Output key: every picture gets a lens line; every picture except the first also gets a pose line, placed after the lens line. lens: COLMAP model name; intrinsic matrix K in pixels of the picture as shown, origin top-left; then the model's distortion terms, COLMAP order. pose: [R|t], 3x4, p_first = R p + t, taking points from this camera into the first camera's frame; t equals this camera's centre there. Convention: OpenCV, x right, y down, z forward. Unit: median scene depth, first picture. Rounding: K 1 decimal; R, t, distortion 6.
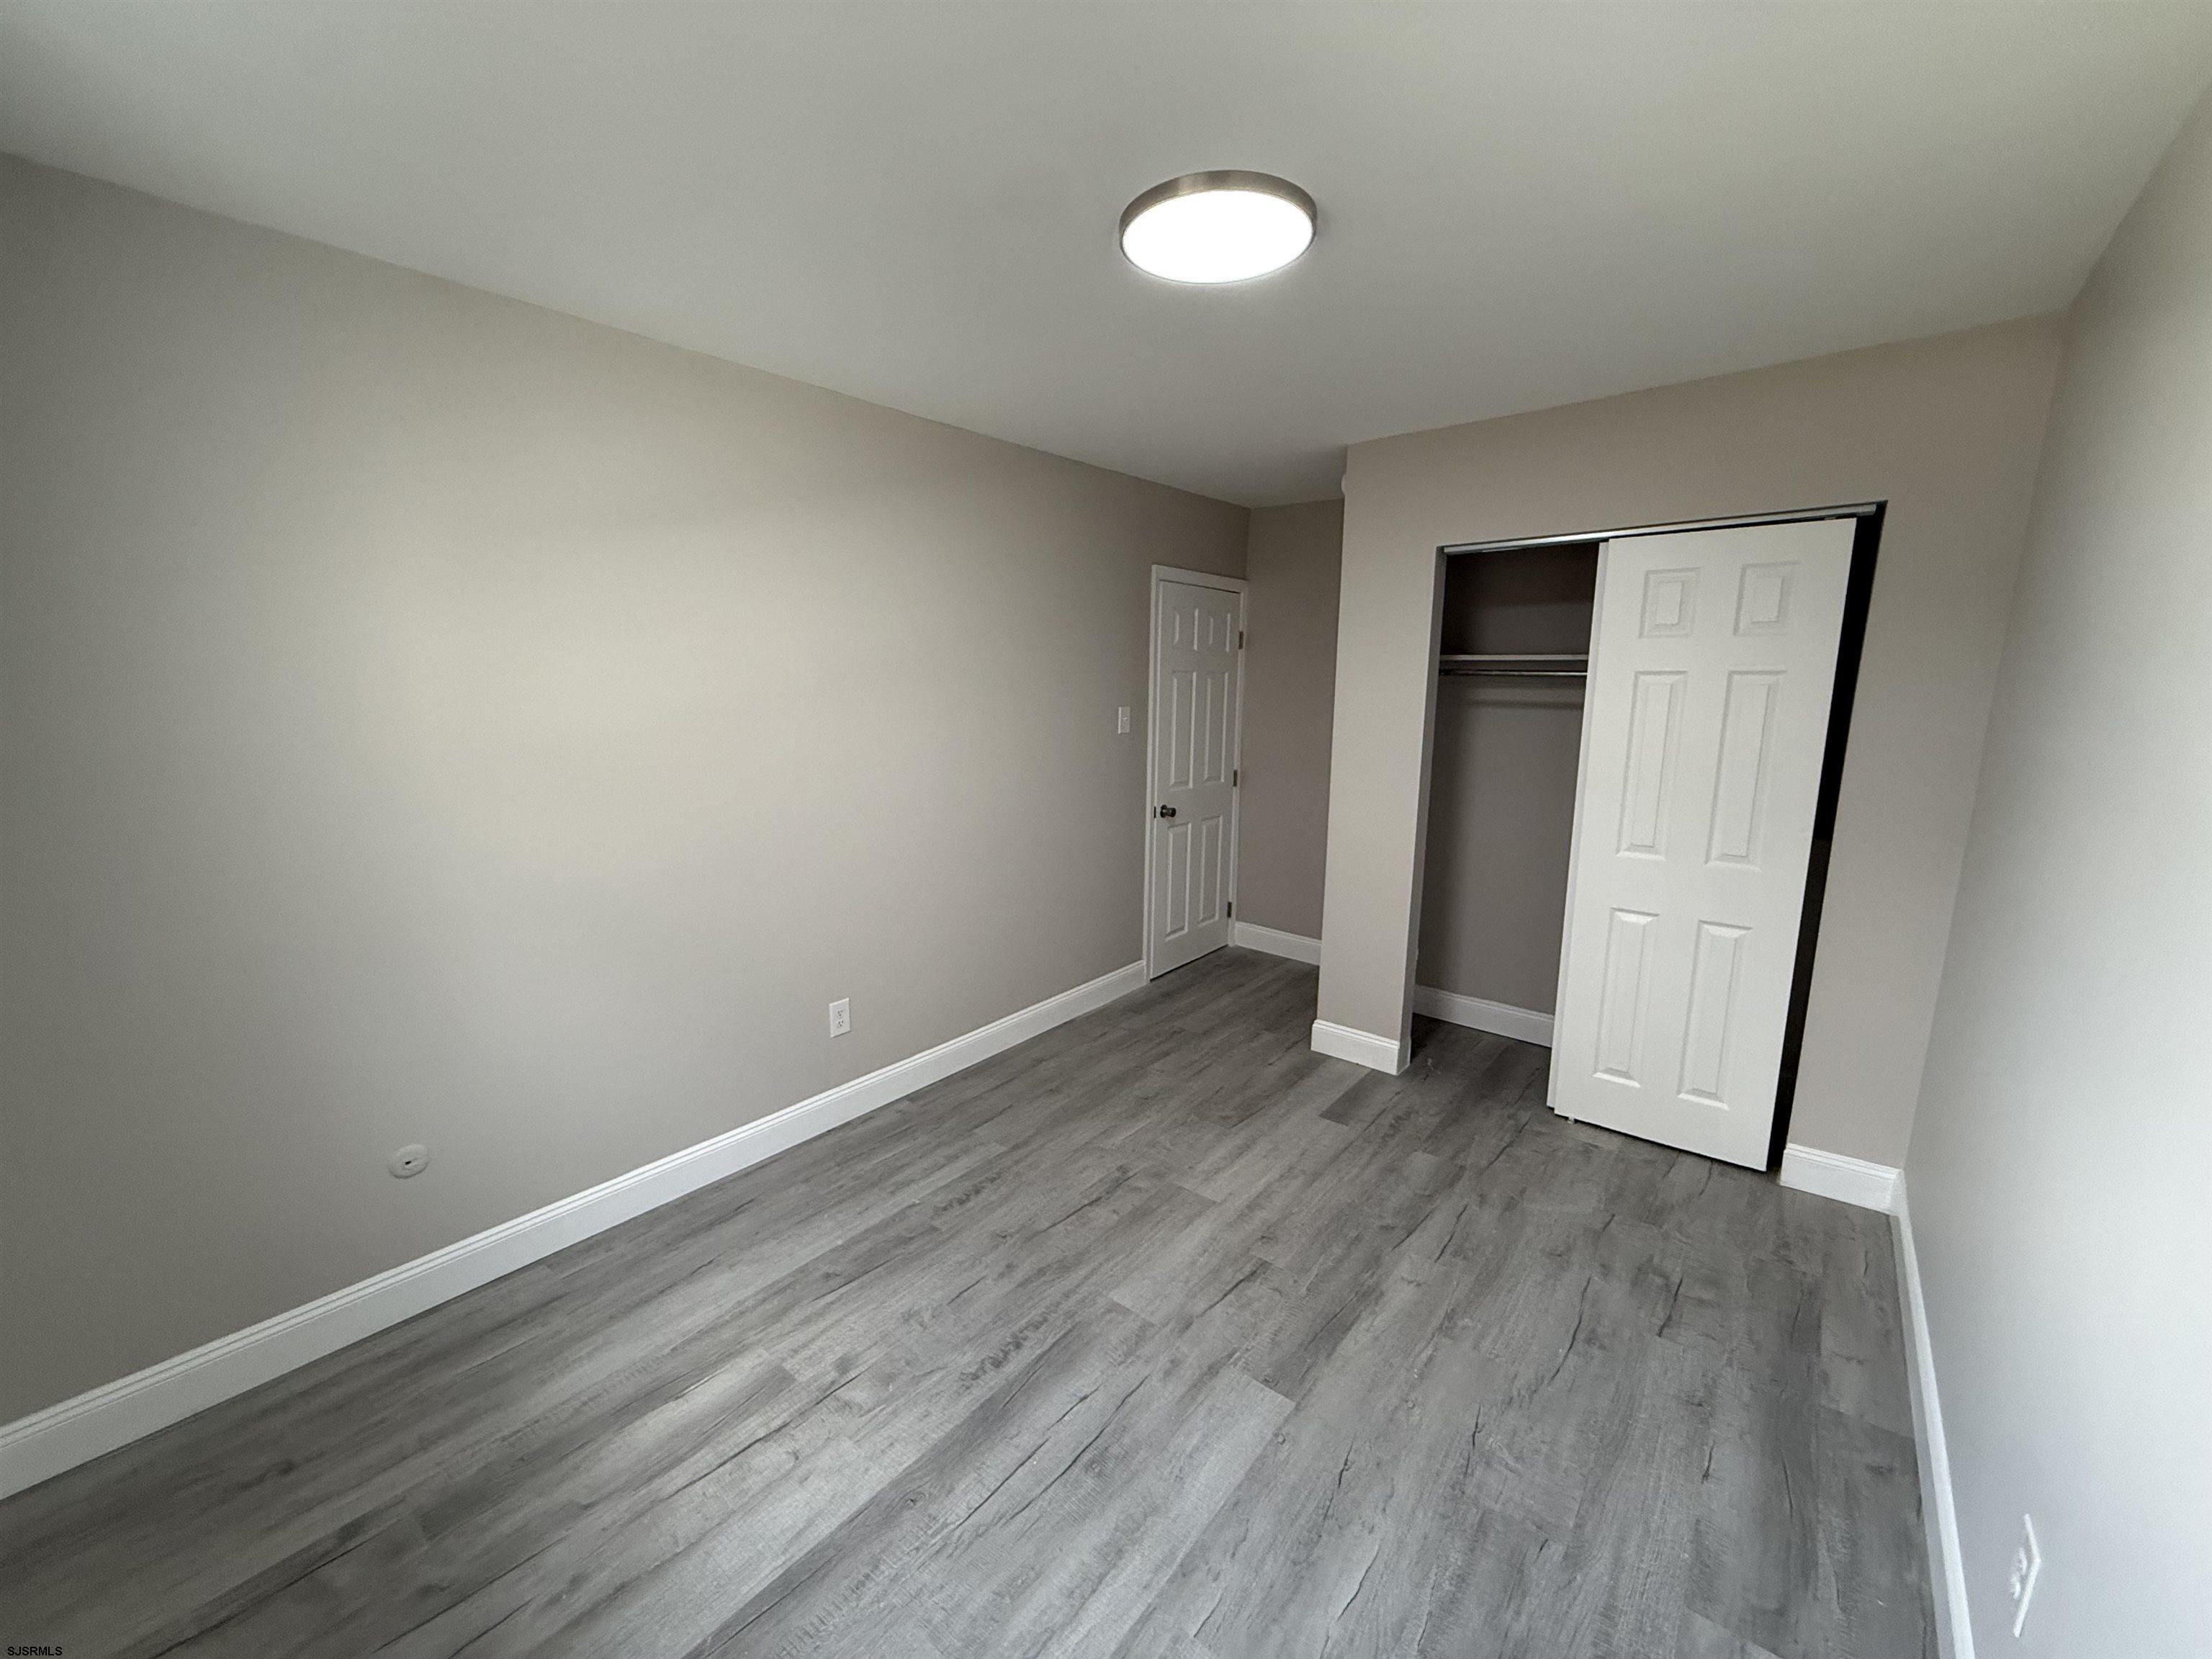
lens RADIAL K [[879.0, 0, 1109.2], [0, 879.0, 819.1], [0, 0, 1]] dist [0.000420, 0.000284]
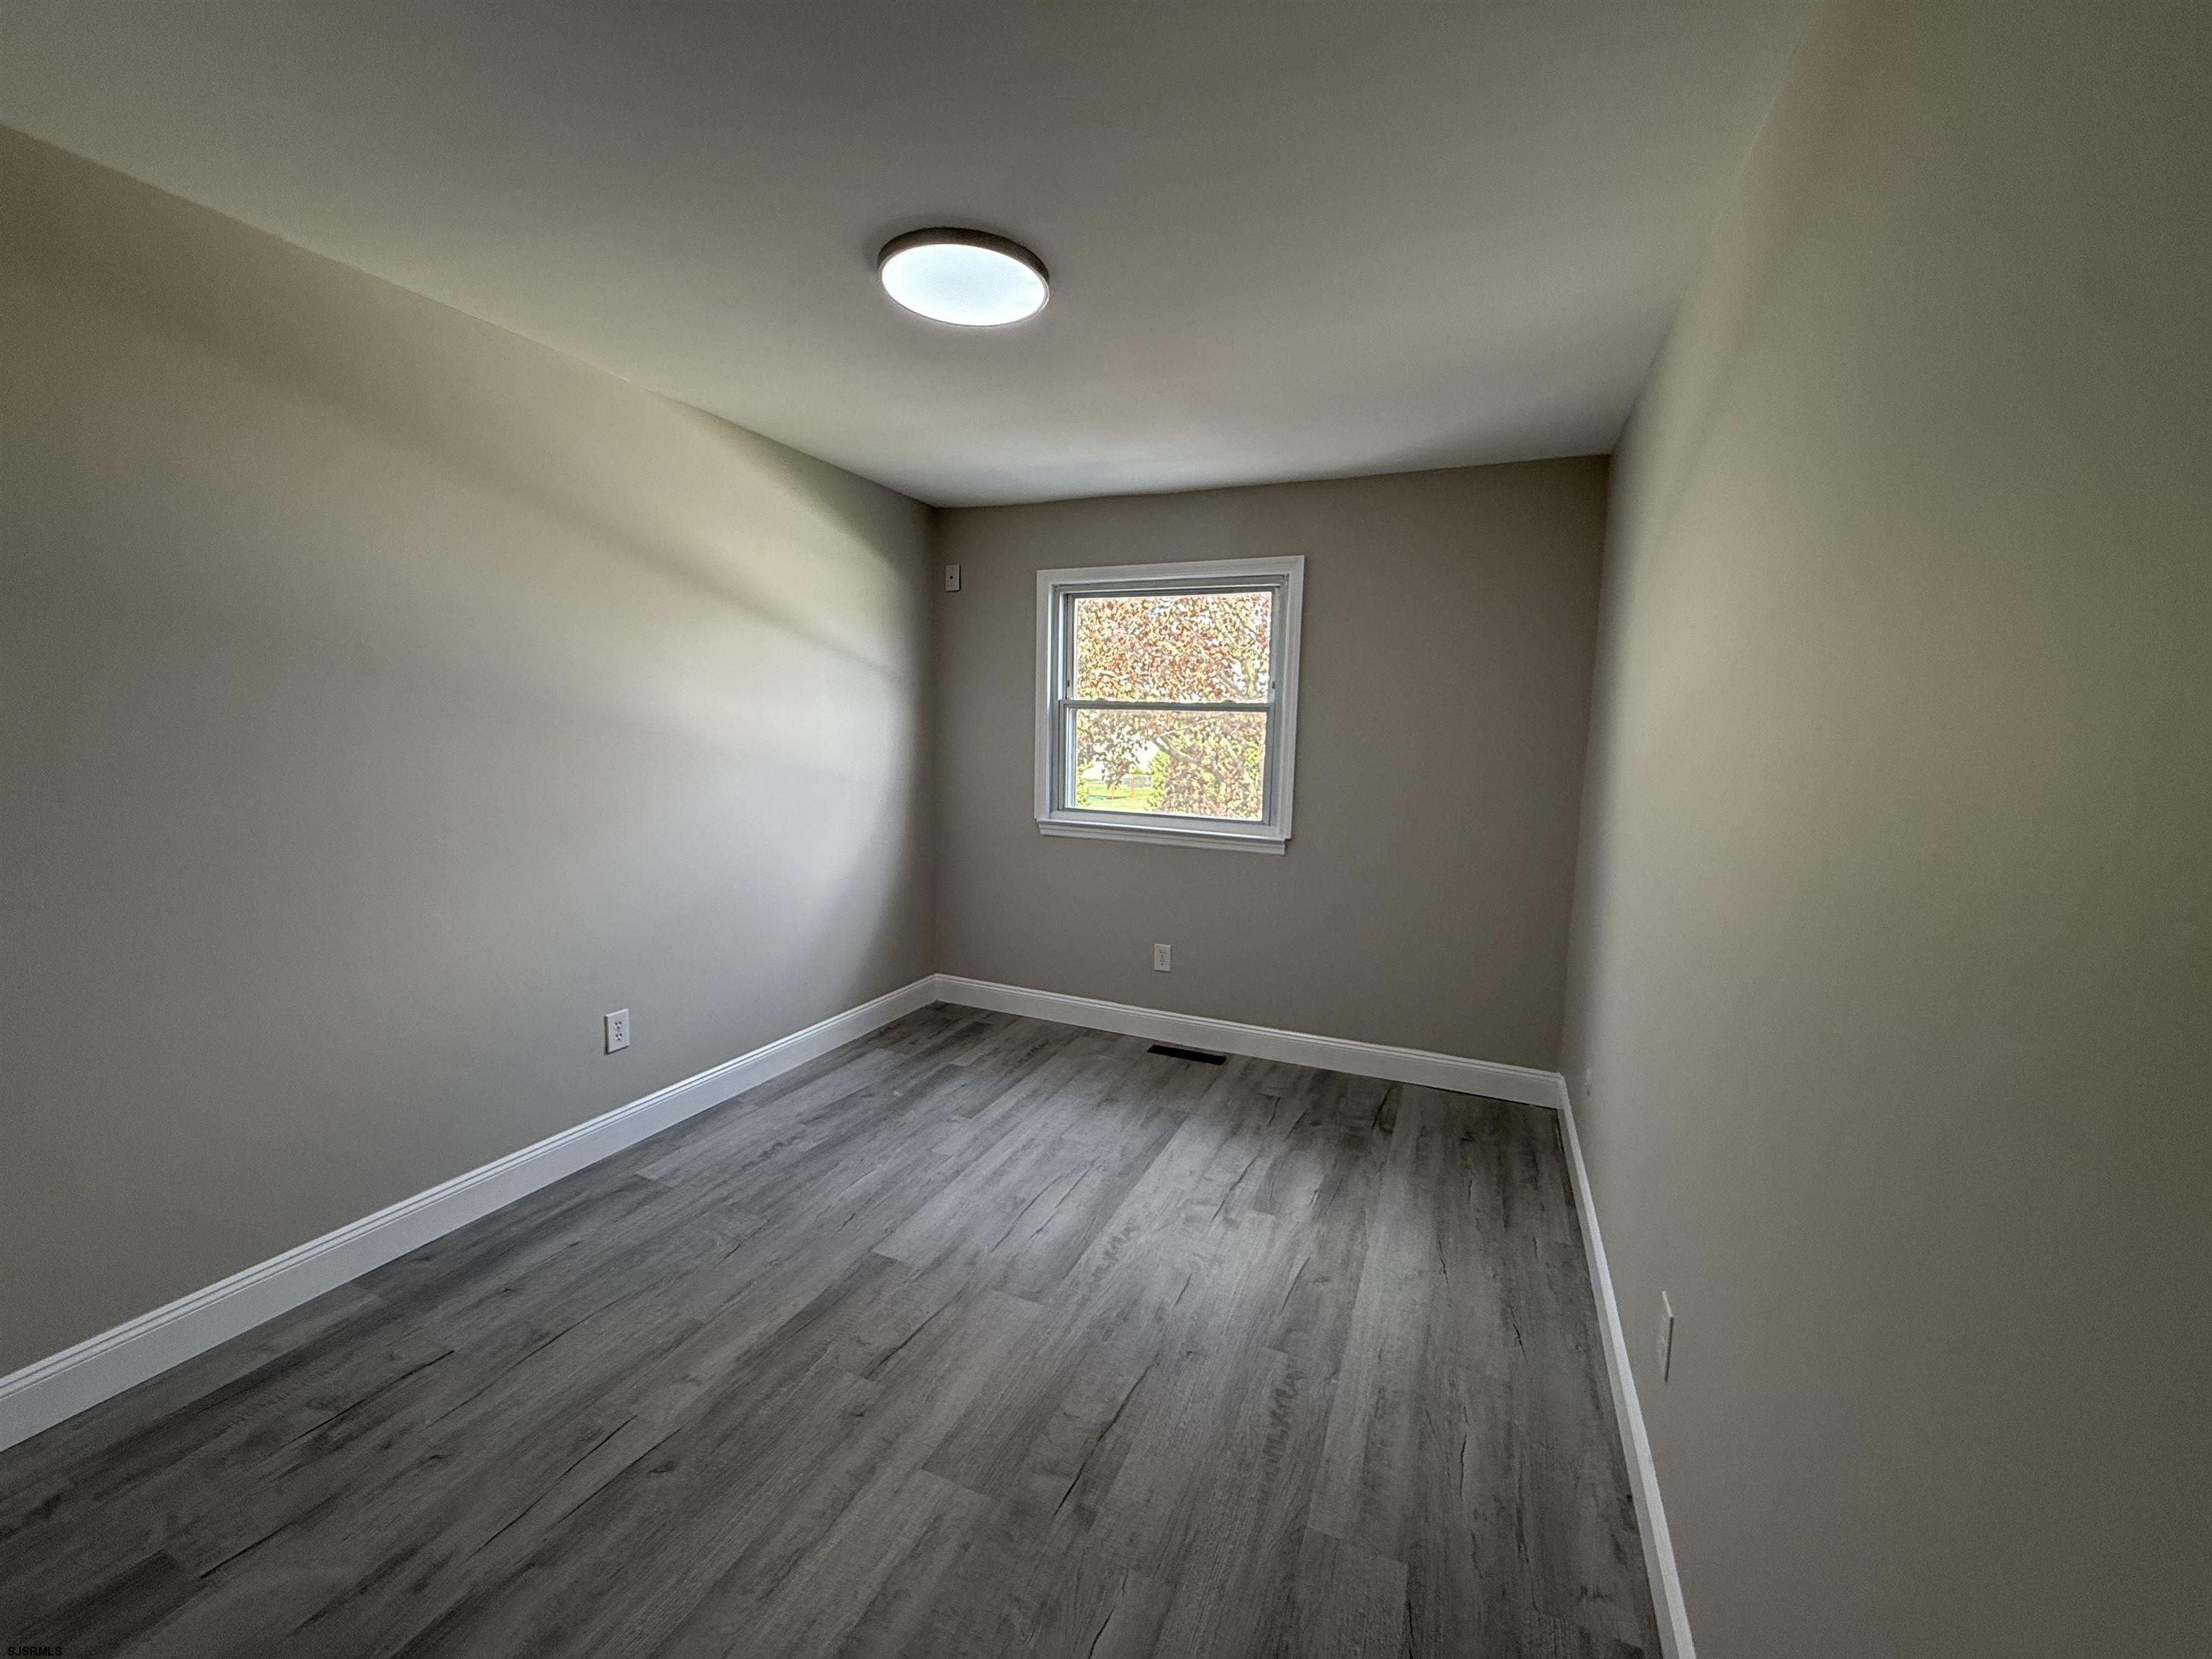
lens RADIAL K [[879.0, 0, 1103.7], [0, 879.0, 809.2], [0, 0, 1]] dist [0.000420, 0.000284]
pose [[-0.962633, -0.000681, -0.270809, 0.191001], [-0.071649, 0.965003, 0.252262, -0.228071], [0.261160, 0.262239, -0.928992, 1.702685]]
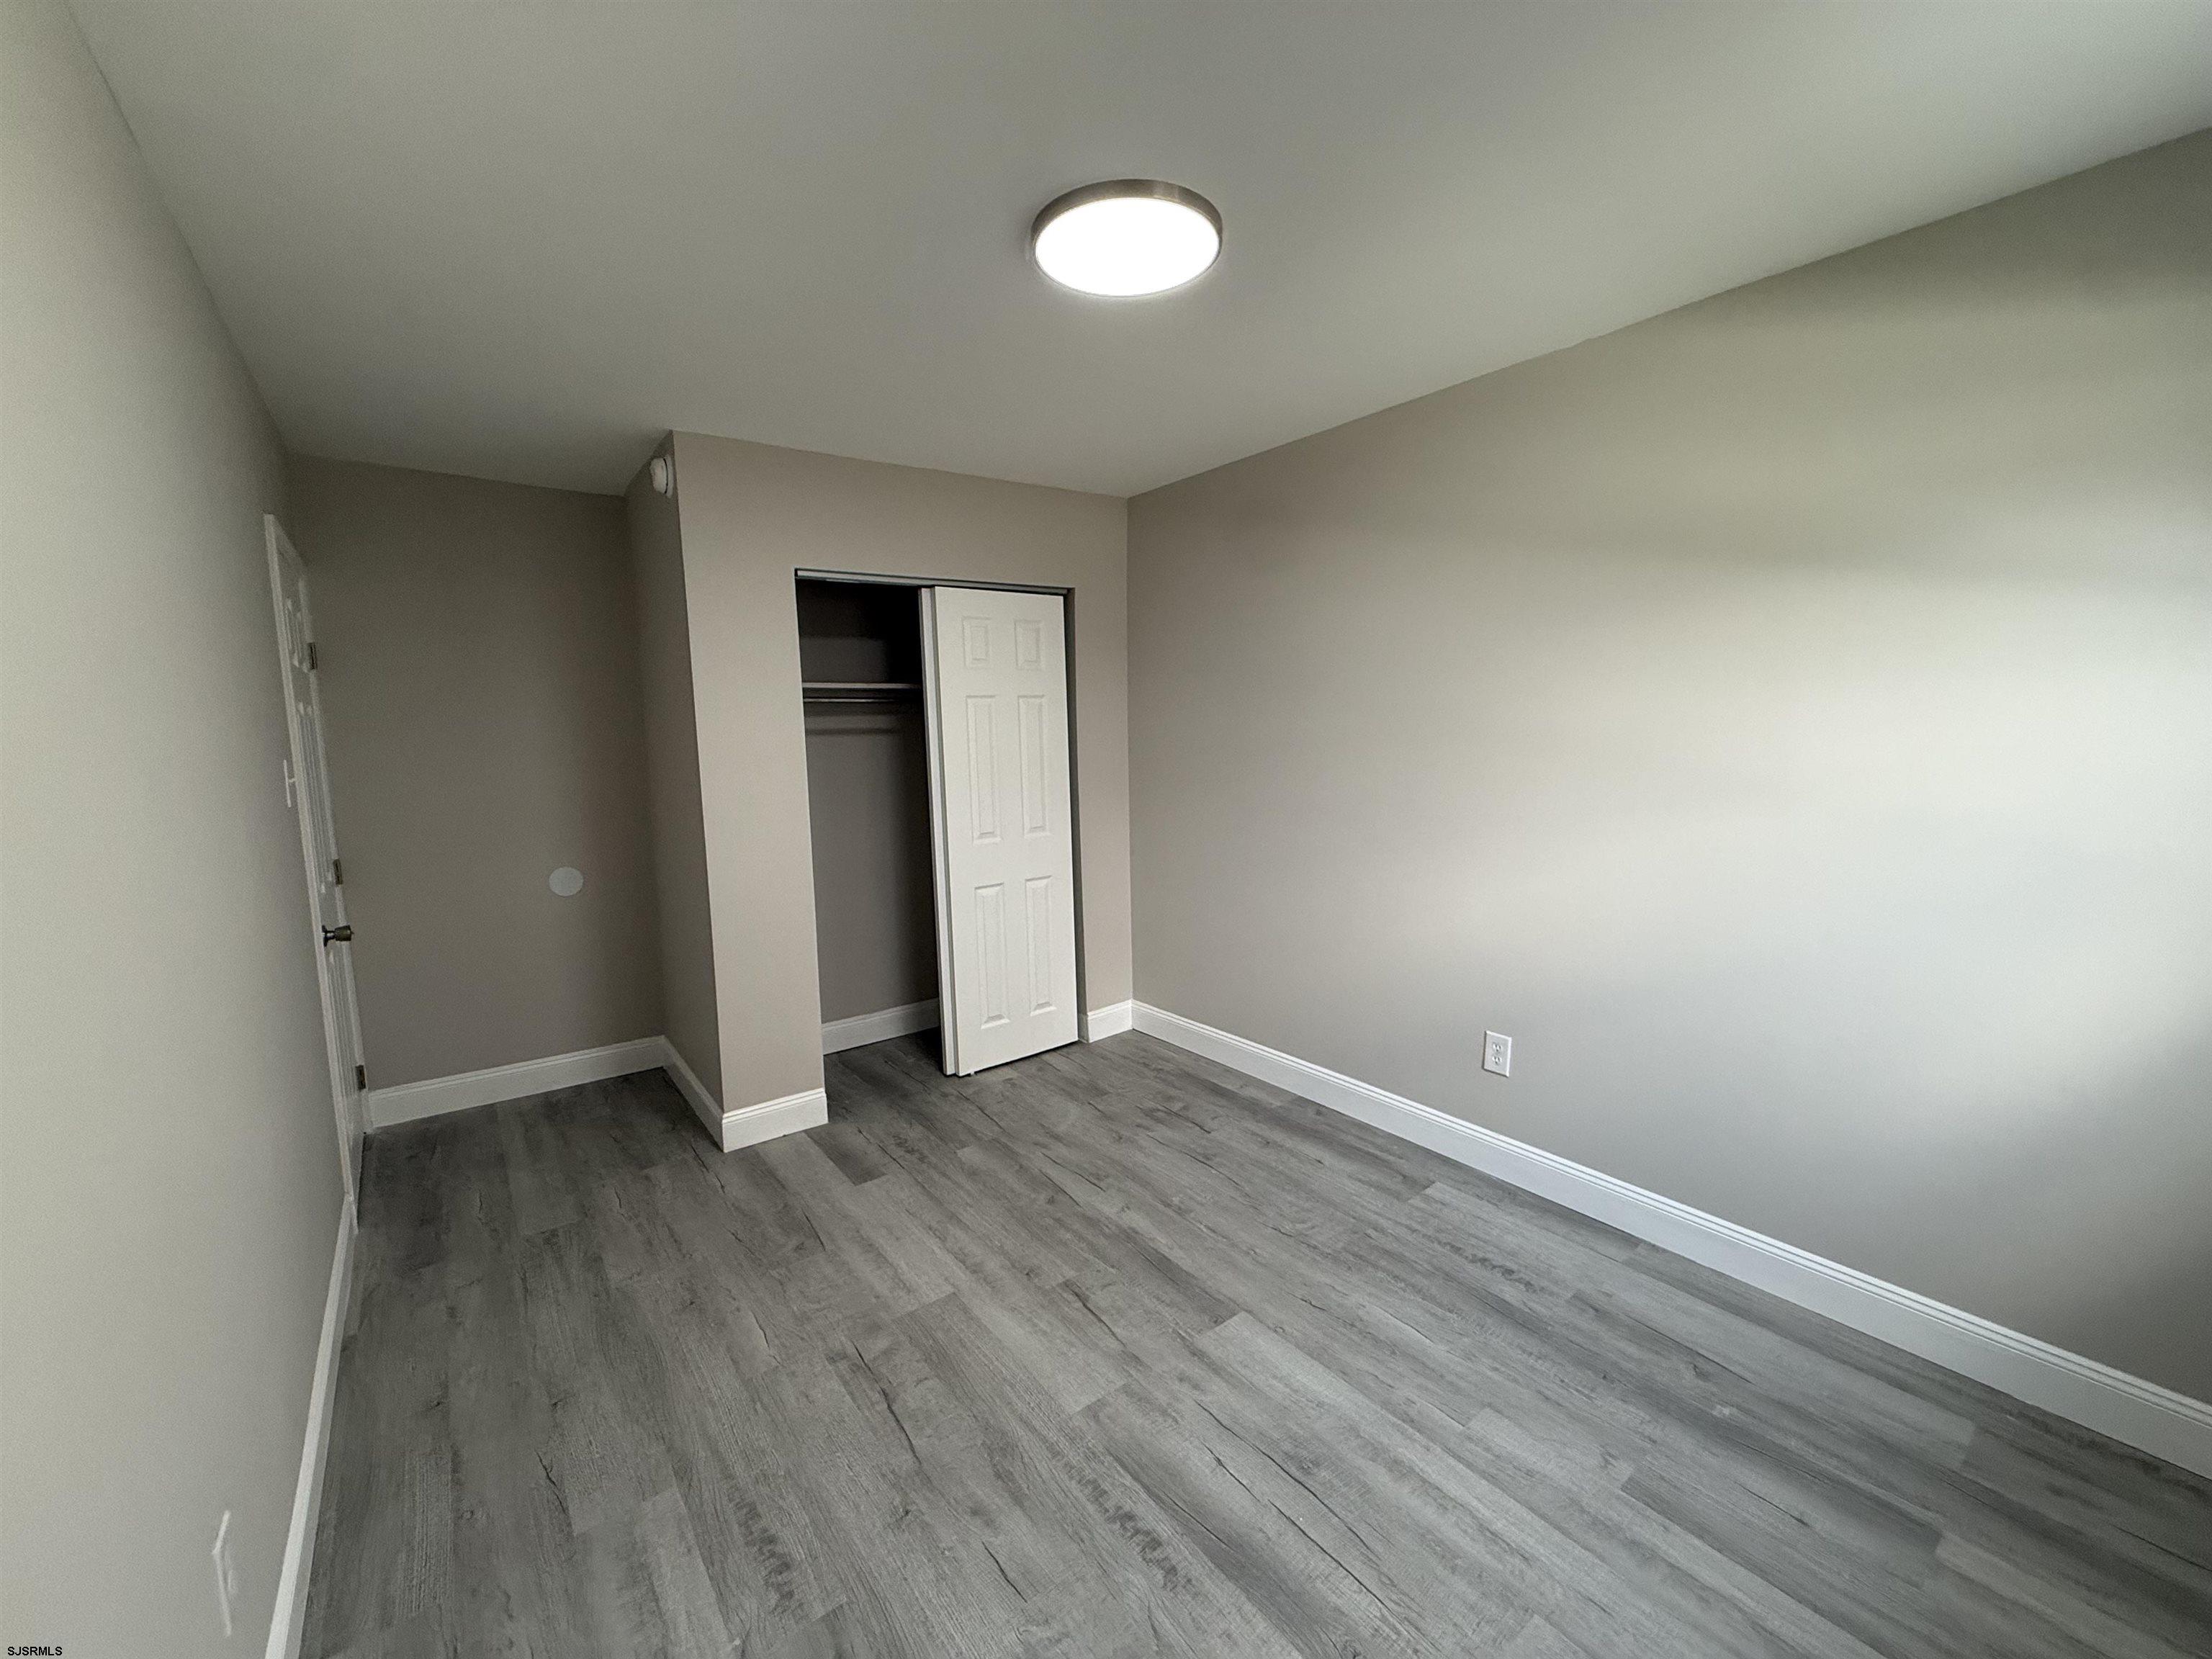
lens RADIAL K [[879.0, 0, 1094.6], [0, 879.0, 820.3], [0, 0, 1]] dist [0.000420, 0.000284]
pose [[0.241216, -0.118487, 0.963211, -0.704127], [0.181414, 0.980528, 0.075186, -0.067603], [-0.953365, 0.156604, 0.258014, 0.645935]]
